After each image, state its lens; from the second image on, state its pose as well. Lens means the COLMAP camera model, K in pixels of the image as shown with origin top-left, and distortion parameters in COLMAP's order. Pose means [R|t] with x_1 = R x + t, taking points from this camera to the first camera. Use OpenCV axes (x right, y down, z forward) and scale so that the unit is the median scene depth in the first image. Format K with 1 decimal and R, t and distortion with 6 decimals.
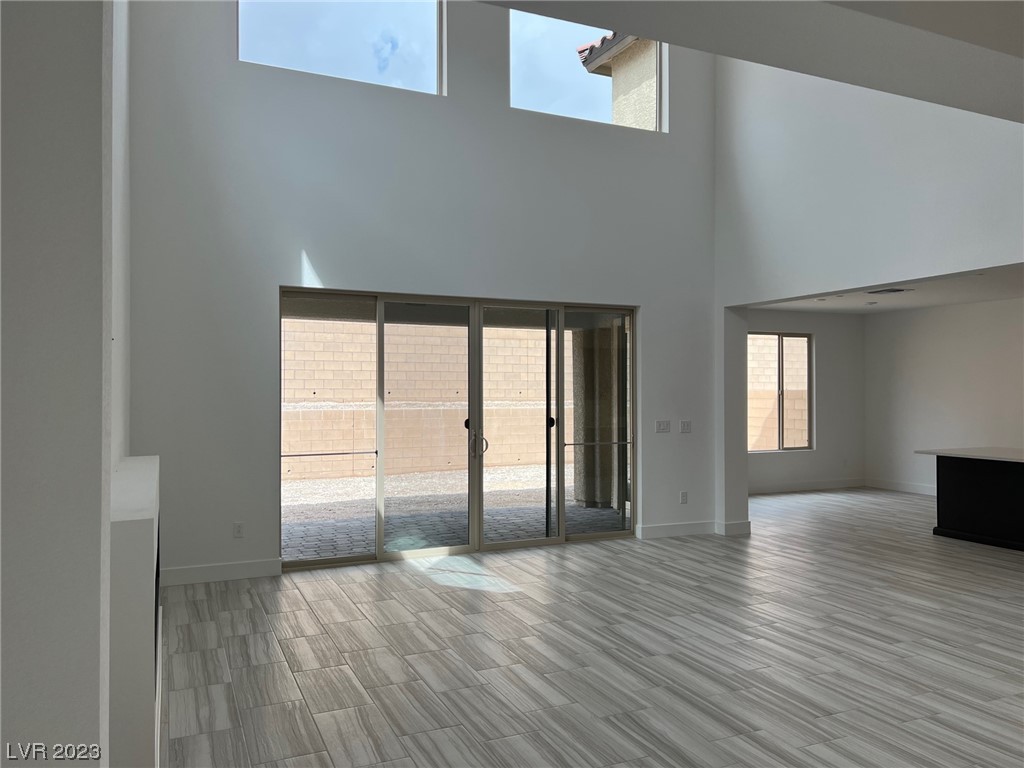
lens RADIAL K [[765.9, 0, 504.0], [0, 765.9, 391.1], [0, 0, 1]] dist [0.048090, -0.055125]
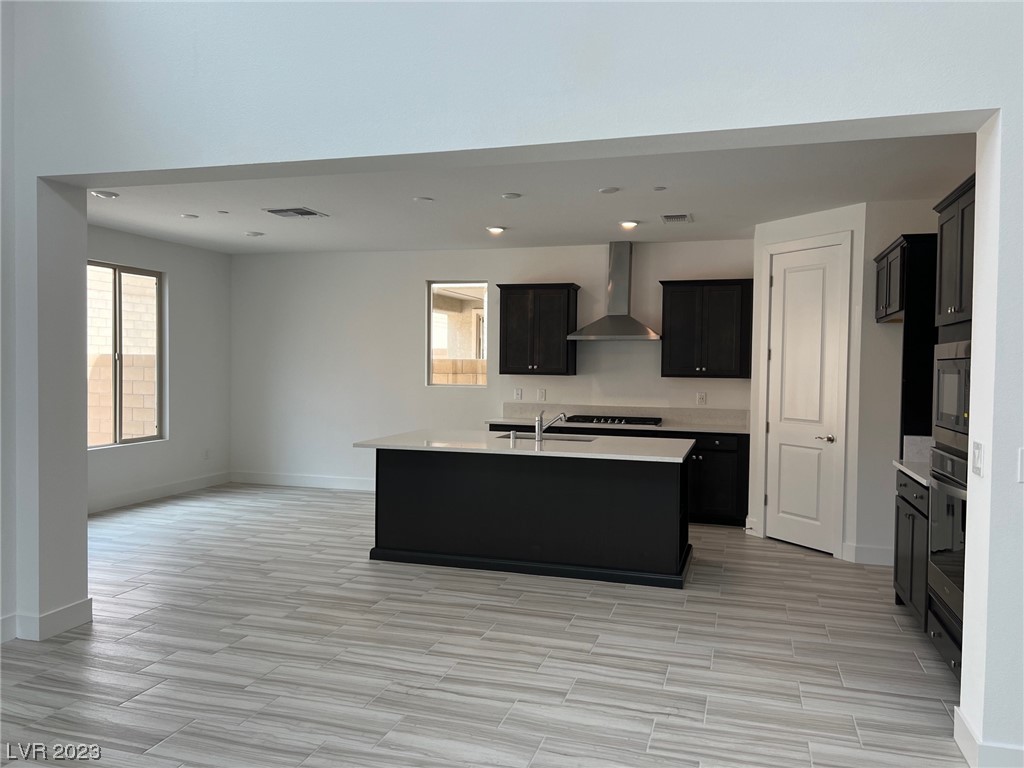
lens RADIAL K [[765.9, 0, 518.1], [0, 765.9, 385.4], [0, 0, 1]] dist [0.048090, -0.055125]
pose [[0.645801, -0.011600, 0.763418, 0.075707], [-0.013541, 0.999553, 0.026643, 0.004117], [-0.763386, -0.027544, 0.645355, 0.312019]]
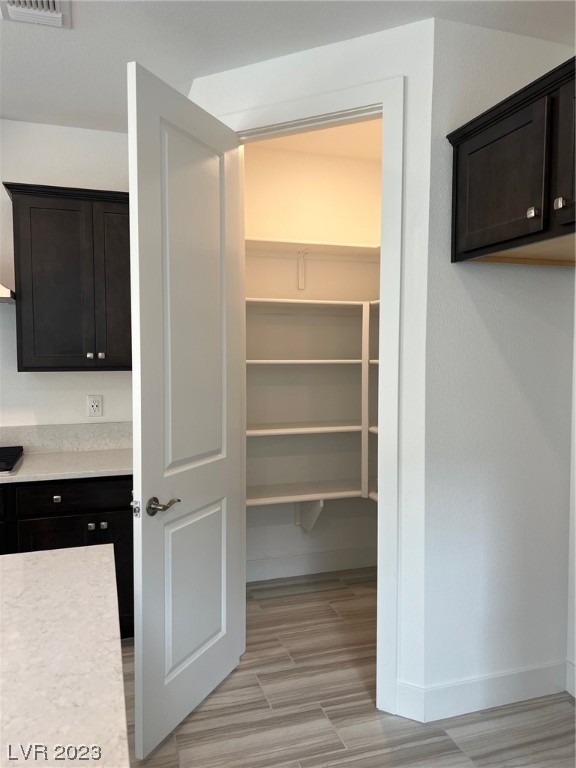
lens RADIAL K [[574.4, 0, 282.3], [0, 574.4, 385.4], [0, 0, 1]] dist [0.048090, -0.055125]
pose [[0.094921, -0.058898, 0.993741, 0.400341], [0.002481, 0.998259, 0.058929, 0.004000], [-0.995482, -0.003128, 0.094902, 0.494659]]
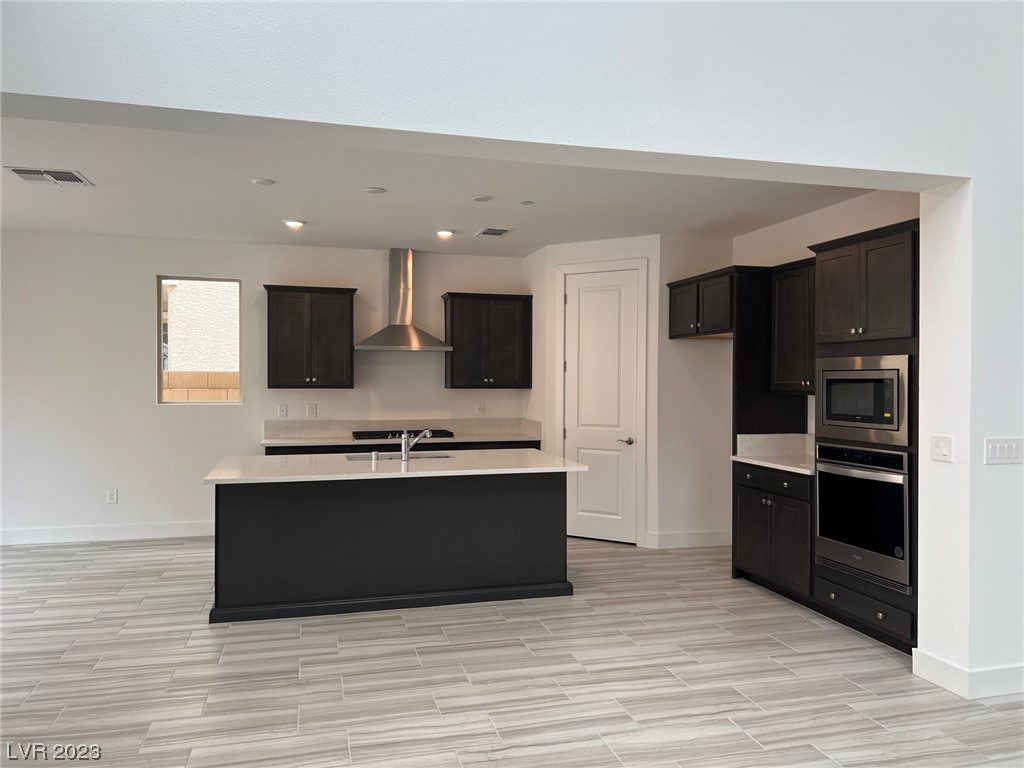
lens RADIAL K [[765.9, 0, 521.1], [0, 765.9, 377.6], [0, 0, 1]] dist [0.048090, -0.055125]
pose [[0.141517, 0.003346, 0.989930, 0.021788], [-0.004576, 0.999986, -0.002726, 0.004966], [-0.989925, -0.004144, 0.141530, 0.485024]]
